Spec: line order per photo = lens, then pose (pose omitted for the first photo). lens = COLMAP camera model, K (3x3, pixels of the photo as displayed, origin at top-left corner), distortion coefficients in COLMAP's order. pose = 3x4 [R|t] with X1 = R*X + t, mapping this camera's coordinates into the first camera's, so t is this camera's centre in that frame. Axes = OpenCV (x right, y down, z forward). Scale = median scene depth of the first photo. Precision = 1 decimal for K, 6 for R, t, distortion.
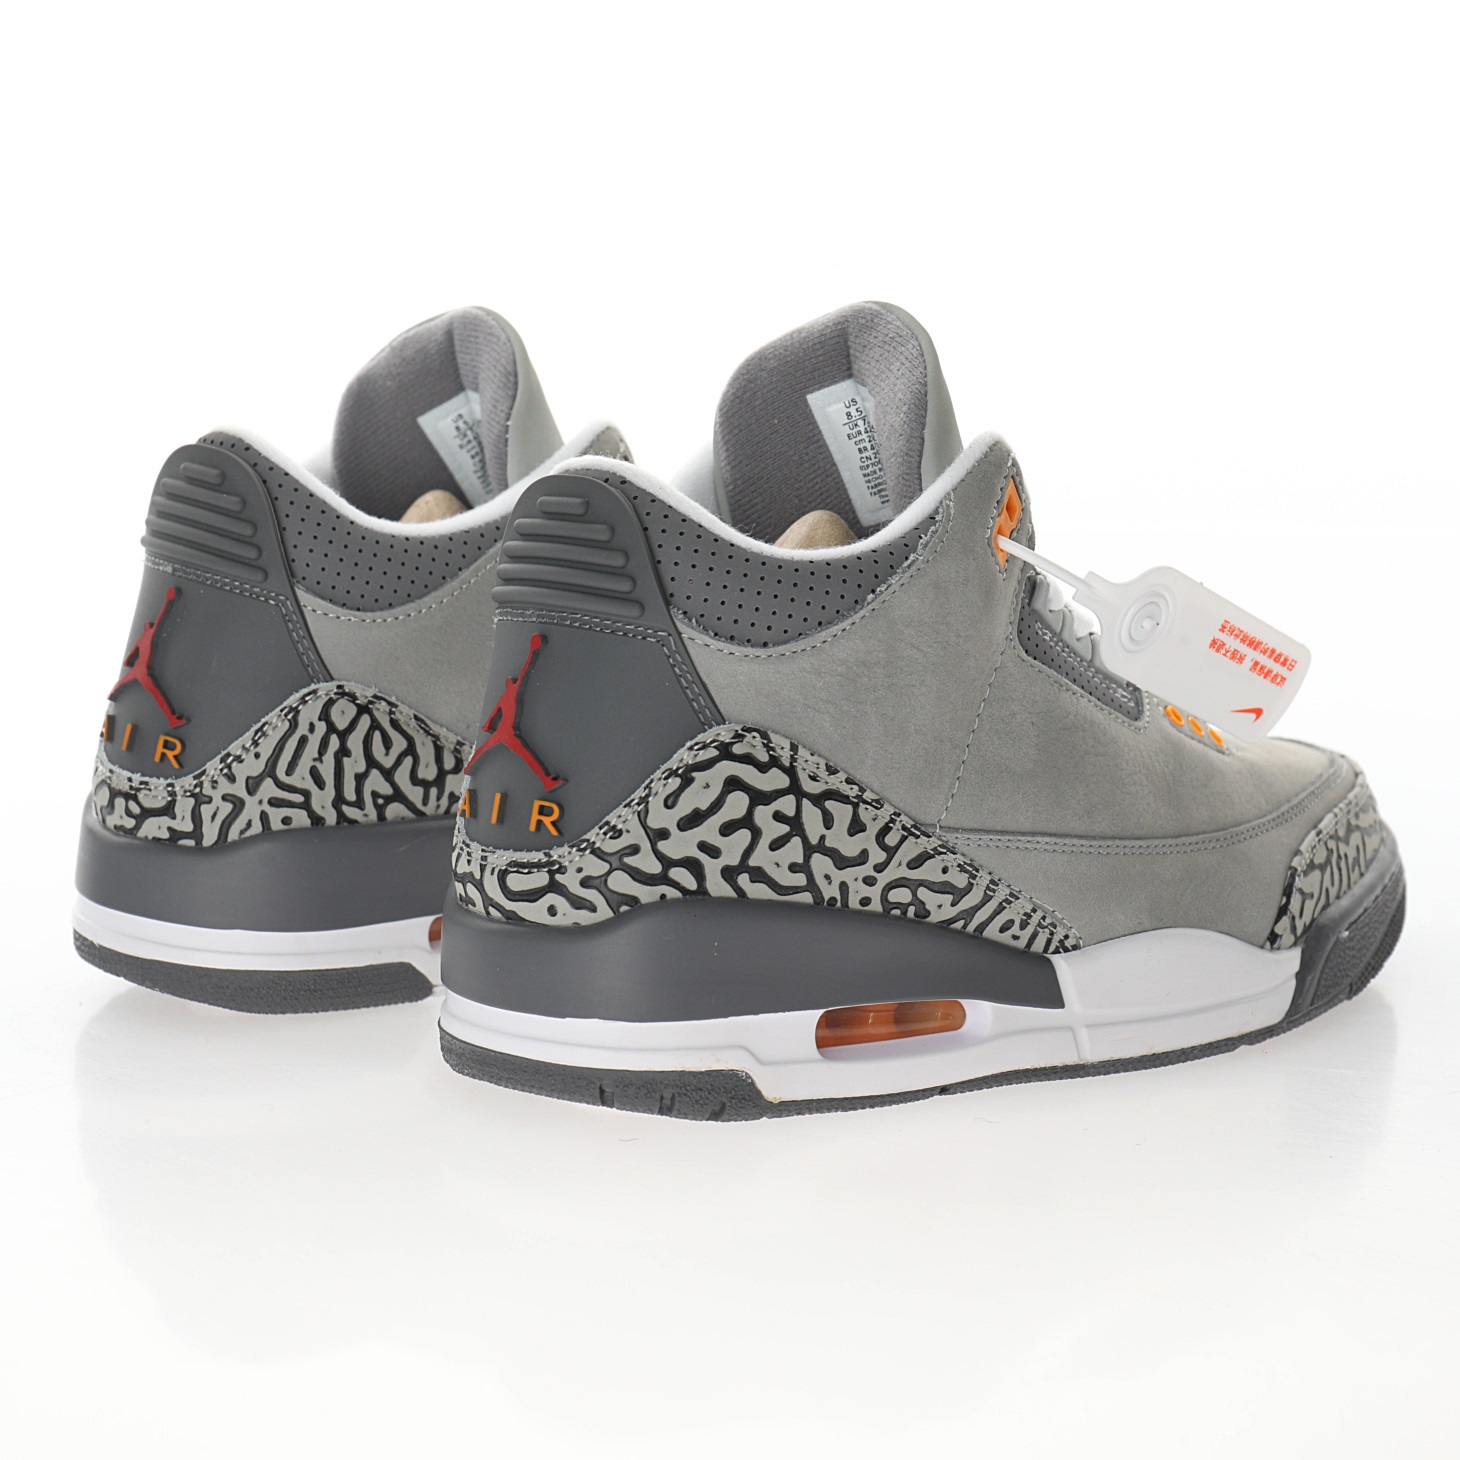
lens RADIAL K [[2931.8, 0, 729.3], [0, 2931.8, 733.2], [0, 0, 1]] dist [-0.110017, 0.000000]
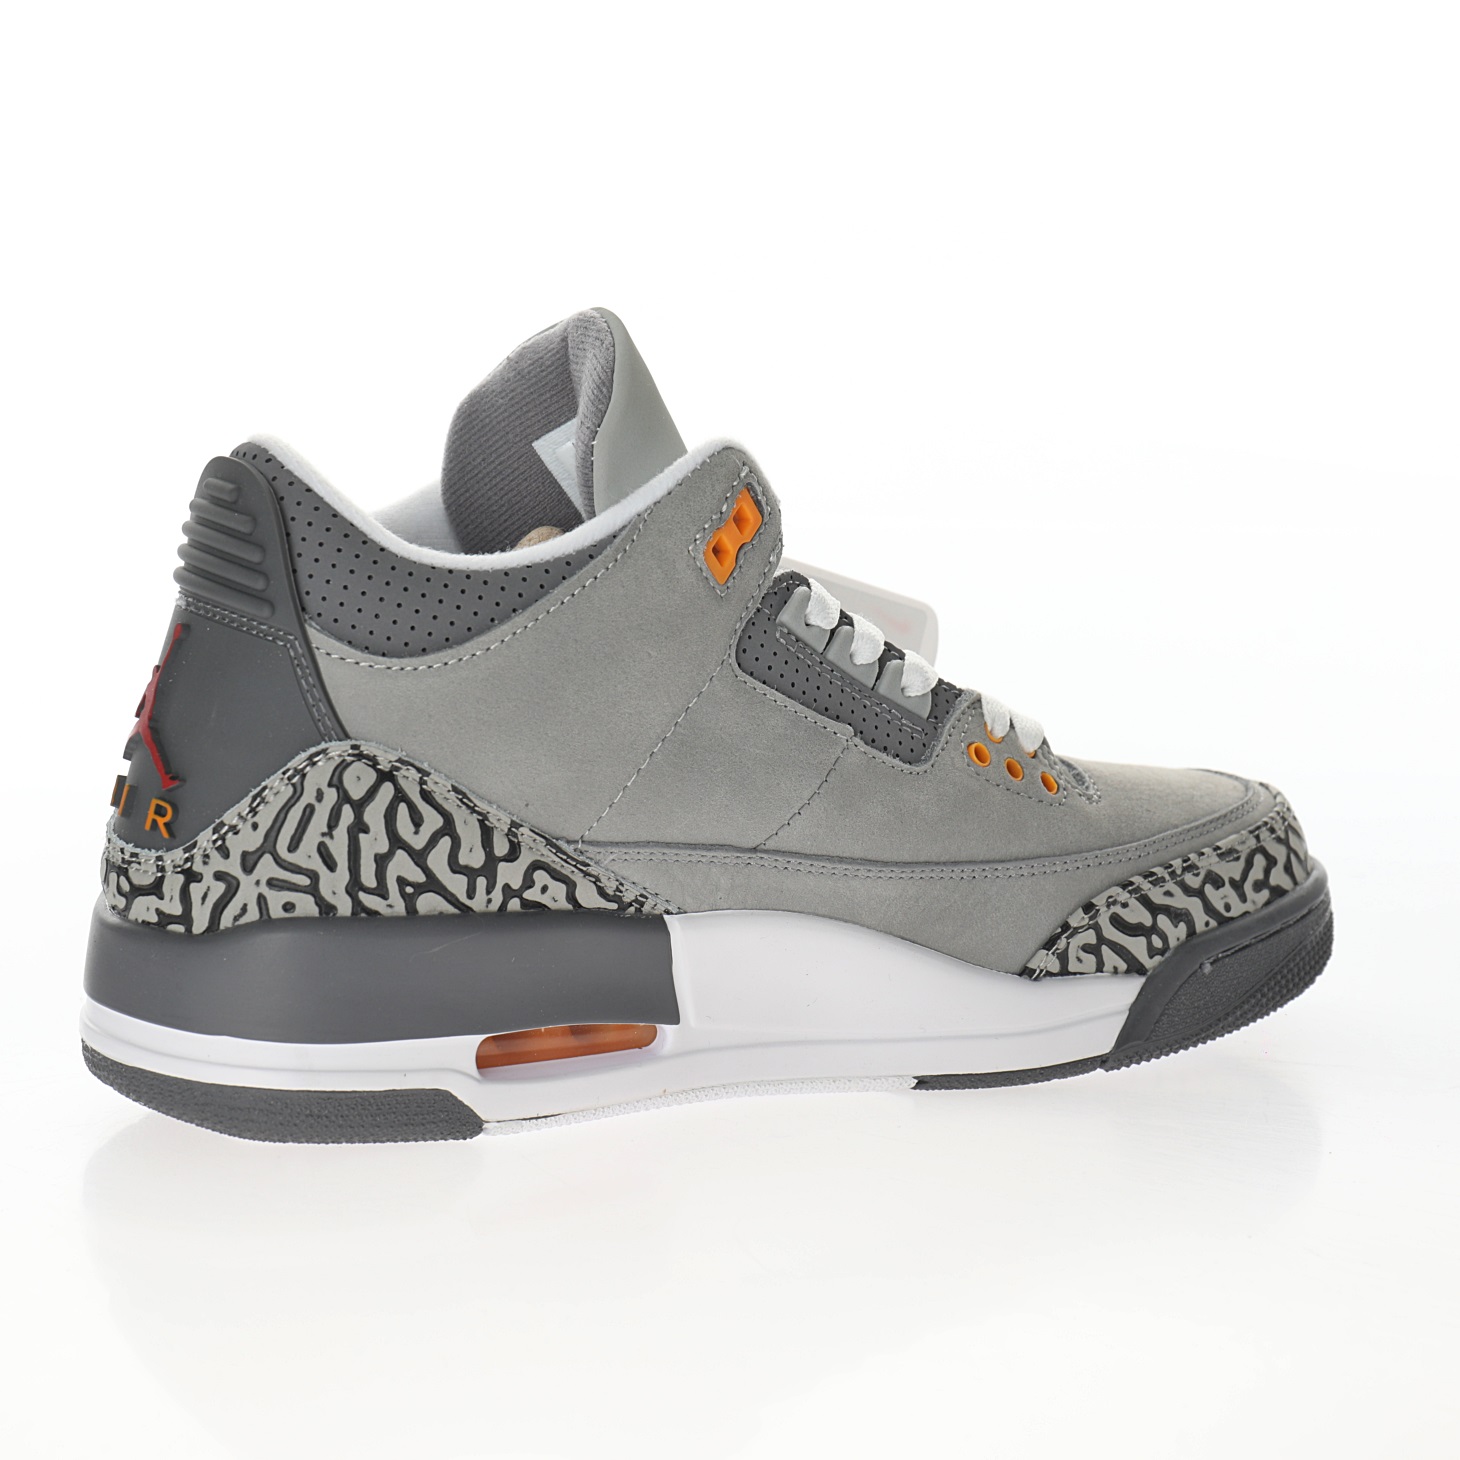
lens RADIAL K [[2931.8, 0, 730.7], [0, 2931.8, 726.0], [0, 0, 1]] dist [-0.110017, 0.000000]
pose [[0.973322, 0.028601, -0.227652, 0.155782], [-0.042670, 0.997455, -0.057121, 0.020583], [0.225439, 0.065311, 0.972066, 0.220557]]
